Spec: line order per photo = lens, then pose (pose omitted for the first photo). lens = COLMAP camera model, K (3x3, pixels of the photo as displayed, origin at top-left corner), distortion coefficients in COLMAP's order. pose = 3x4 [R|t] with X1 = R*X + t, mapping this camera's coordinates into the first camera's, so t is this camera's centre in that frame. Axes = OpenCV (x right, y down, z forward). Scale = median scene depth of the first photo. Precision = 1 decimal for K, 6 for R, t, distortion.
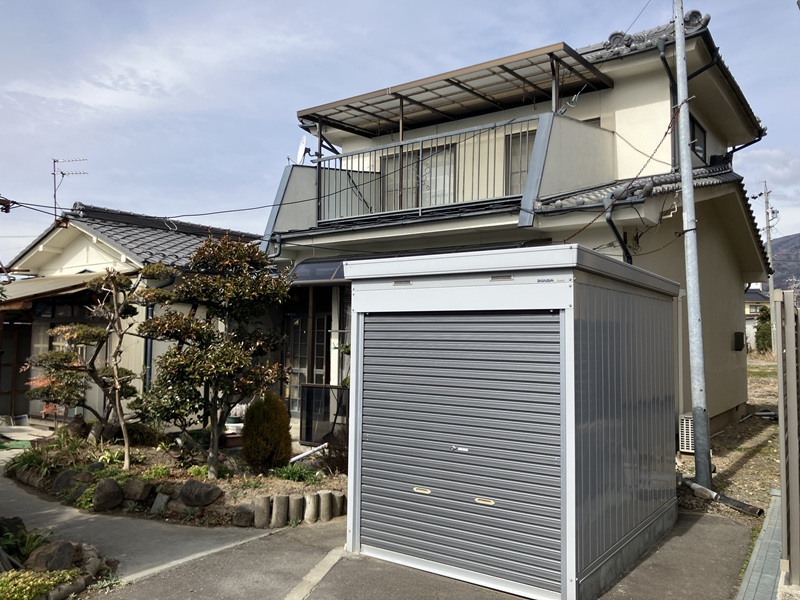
lens RADIAL K [[647.5, 0, 400.0], [0, 647.5, 300.0], [0, 0, 1]] dist [0.079871, -0.004068]
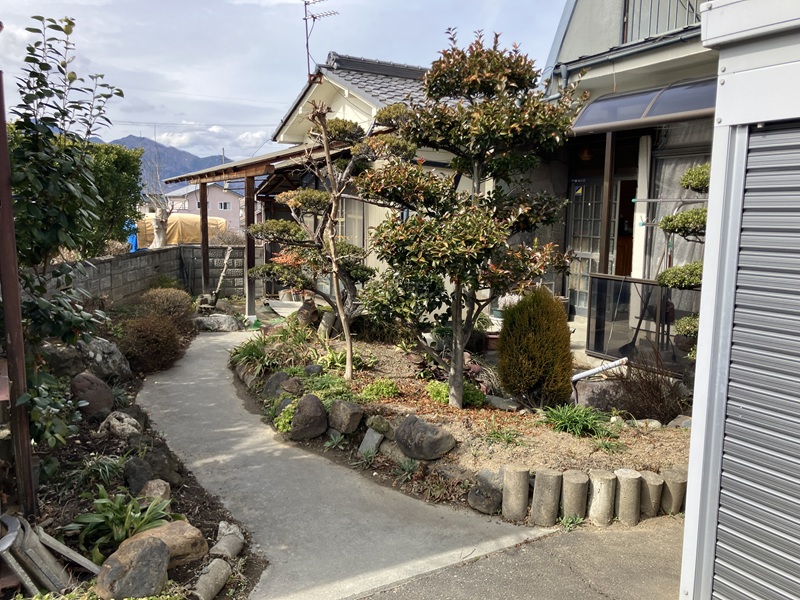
lens RADIAL K [[663.6, 0, 377.0], [0, 663.6, 297.2], [0, 0, 1]] dist [0.000378, -0.015938]
pose [[0.895118, 0.056976, -0.442173, -0.056534], [0.021615, 0.985088, 0.170690, 0.038206], [0.445305, -0.162345, 0.880538, 0.370970]]
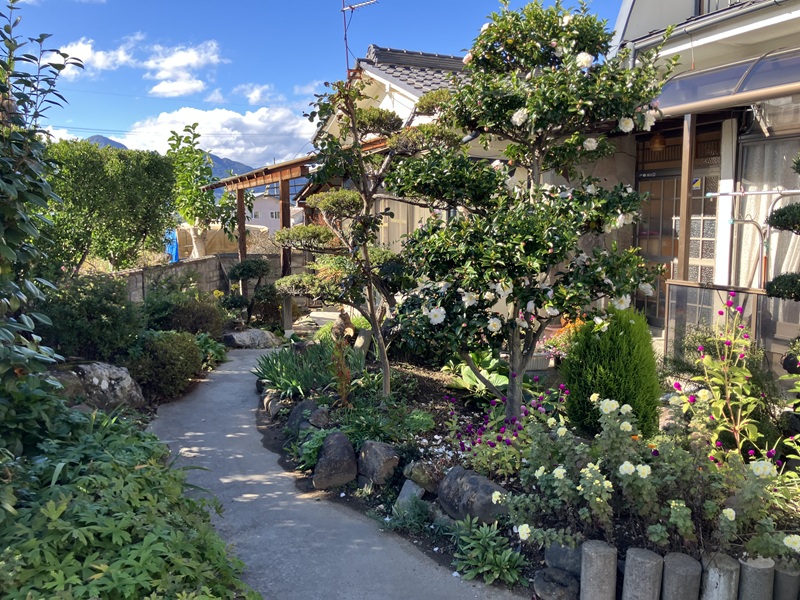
lens RADIAL K [[642.9, 0, 400.0], [0, 642.9, 300.0], [0, 0, 1]] dist [-0.007626, -0.002206]
pose [[0.873558, 0.044354, -0.484695, -0.114841], [0.042461, 0.985098, 0.166671, 0.052775], [0.484864, -0.166177, 0.858657, 0.520837]]
